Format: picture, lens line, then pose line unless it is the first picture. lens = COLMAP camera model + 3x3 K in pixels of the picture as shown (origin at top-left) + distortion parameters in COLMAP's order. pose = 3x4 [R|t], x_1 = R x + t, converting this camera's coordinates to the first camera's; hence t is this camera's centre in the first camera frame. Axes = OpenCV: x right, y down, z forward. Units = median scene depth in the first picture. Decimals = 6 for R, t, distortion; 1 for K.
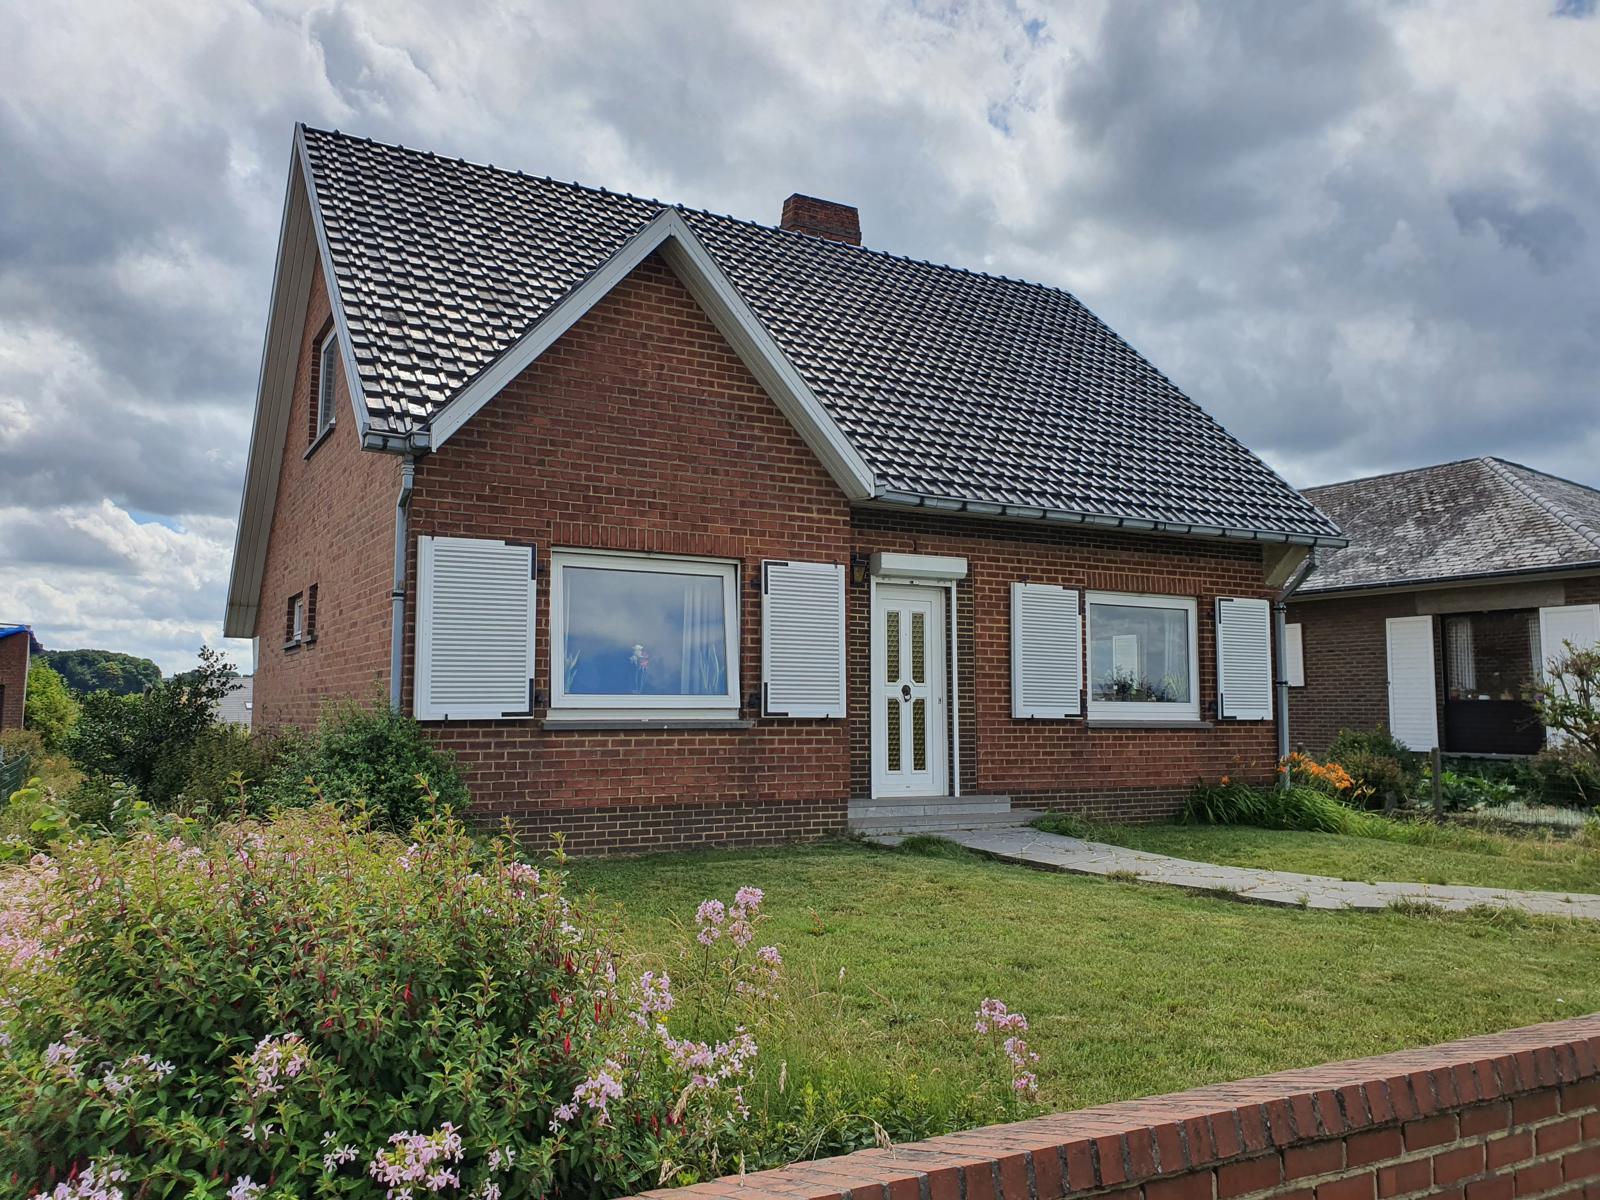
lens RADIAL K [[1211.8, 0, 776.3], [0, 1211.8, 595.3], [0, 0, 1]] dist [0.154688, -0.331756]
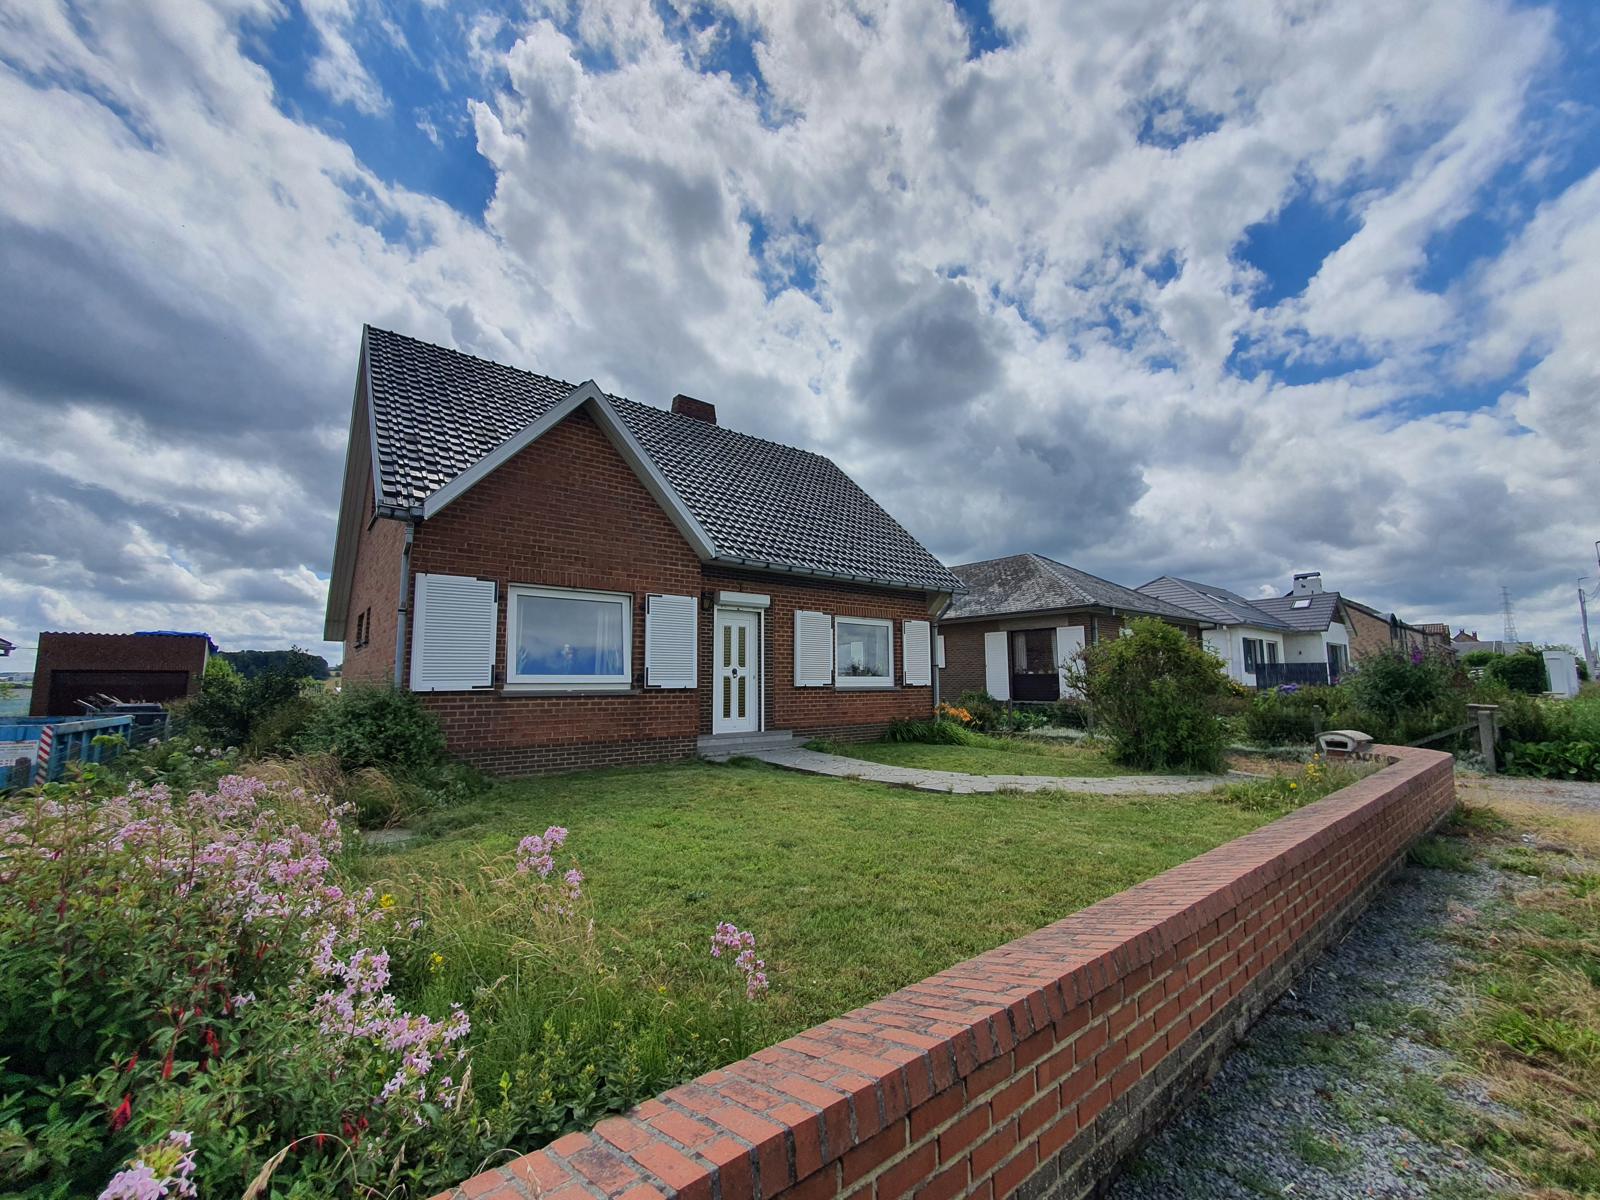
lens RADIAL K [[631.5, 0, 788.3], [0, 631.5, 612.4], [0, 0, 1]] dist [-0.001804, 0.000101]
pose [[0.986283, 0.009721, 0.164779, 0.033547], [-0.007032, 0.999833, -0.016896, 0.009002], [-0.164916, 0.015505, 0.986186, 0.098347]]
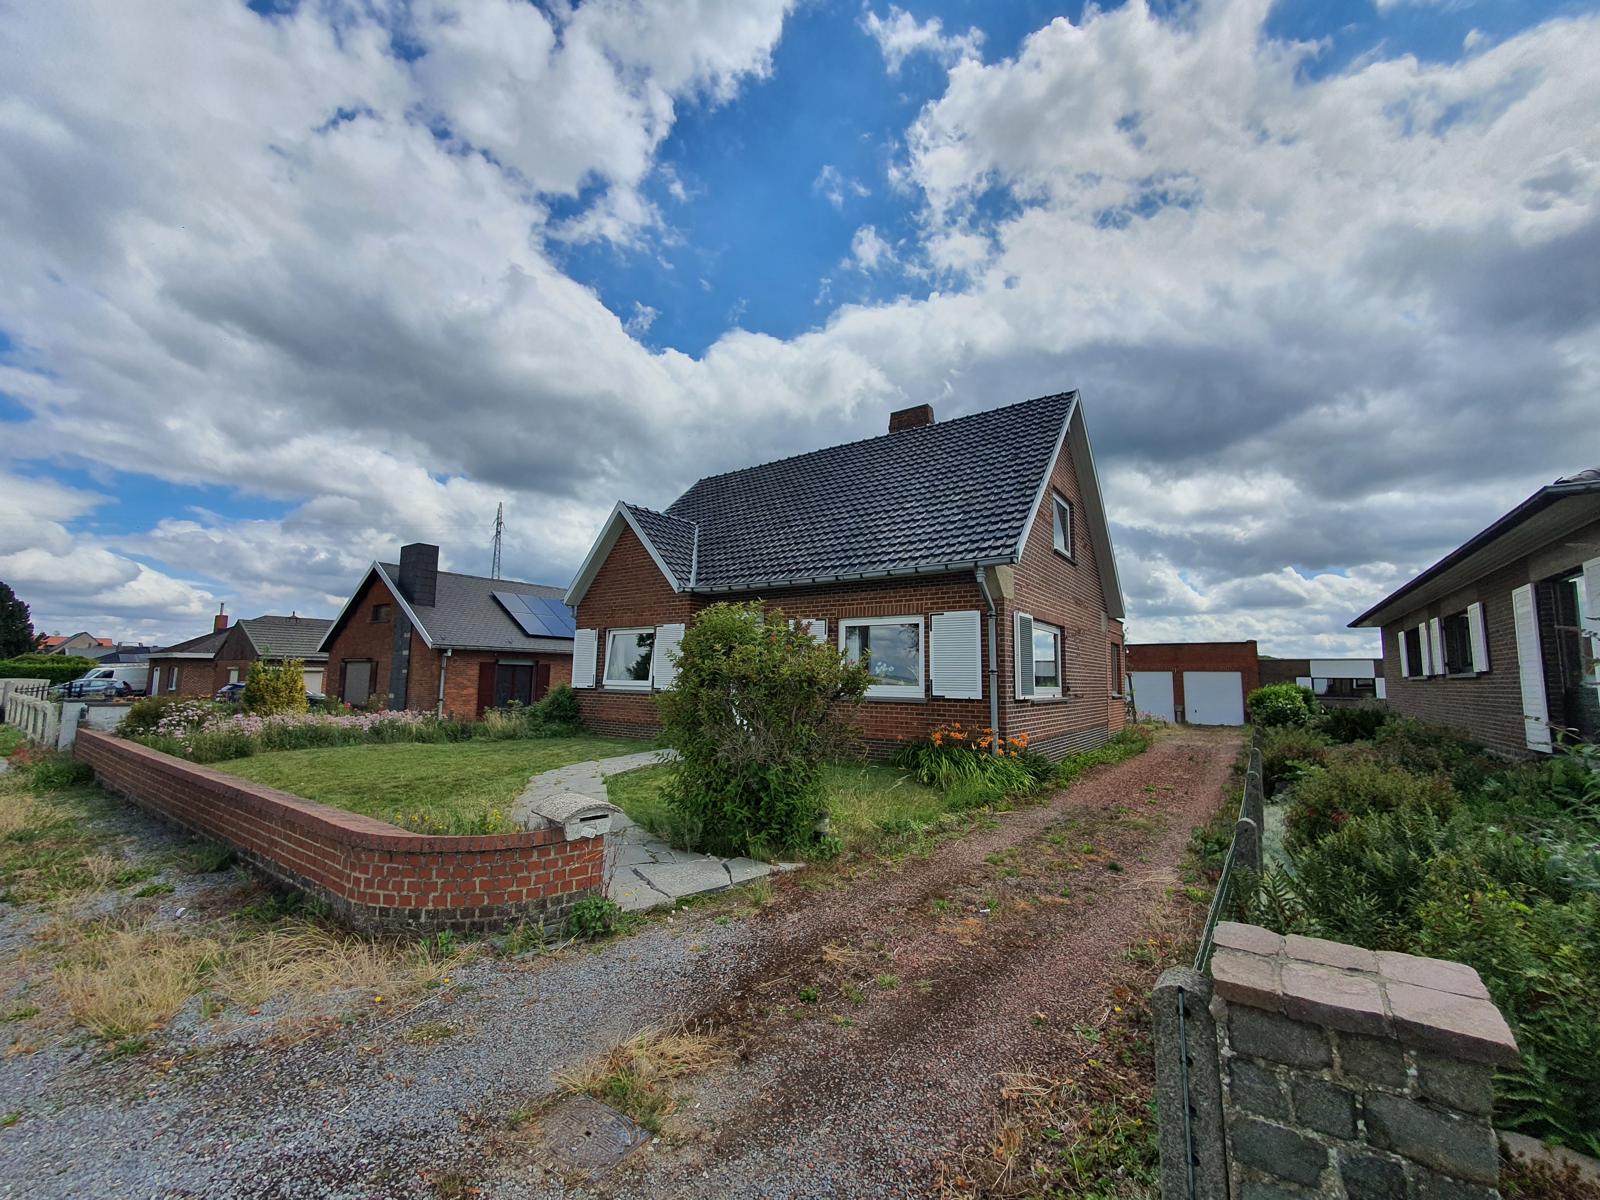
lens RADIAL K [[638.9, 0, 807.8], [0, 638.9, 609.0], [0, 0, 1]] dist [0.001579, 0.000621]
pose [[0.439802, -0.097522, -0.892784, 1.122910], [0.071122, 0.994747, -0.073623, 0.048483], [0.895274, -0.031117, 0.444428, 0.615682]]
